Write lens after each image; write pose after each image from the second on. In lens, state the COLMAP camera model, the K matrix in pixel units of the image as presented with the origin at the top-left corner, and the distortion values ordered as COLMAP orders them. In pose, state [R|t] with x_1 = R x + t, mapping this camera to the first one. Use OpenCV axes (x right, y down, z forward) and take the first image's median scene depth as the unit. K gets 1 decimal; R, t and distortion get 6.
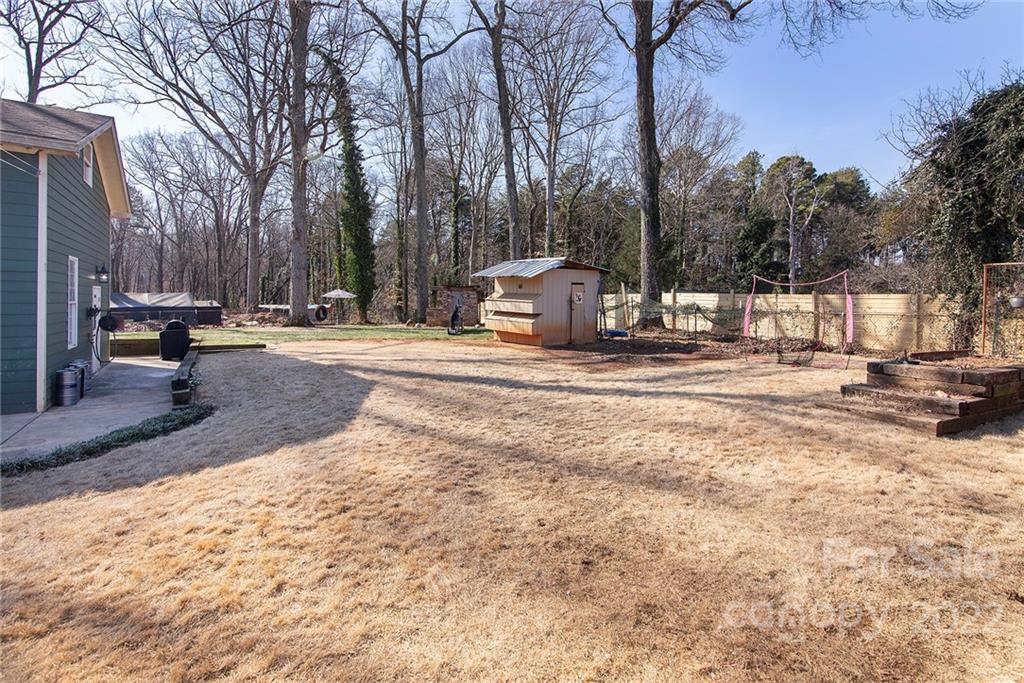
lens RADIAL K [[488.2, 0, 509.8], [0, 488.2, 305.8], [0, 0, 1]] dist [-0.000642, -0.000160]
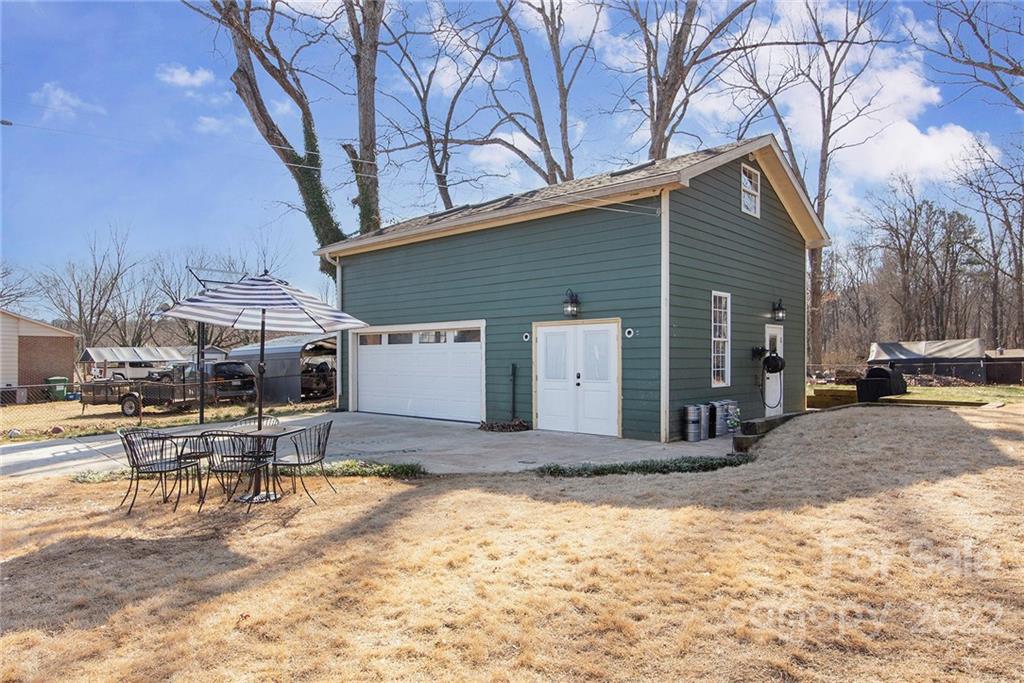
lens RADIAL K [[625.3, 0, 512.4], [0, 625.3, 357.3], [0, 0, 1]] dist [-0.000747, -0.001338]
pose [[0.264093, -0.012973, -0.964410, 0.059108], [0.000343, 0.999911, -0.013356, 0.013876], [0.964497, 0.003196, 0.264074, 0.084693]]
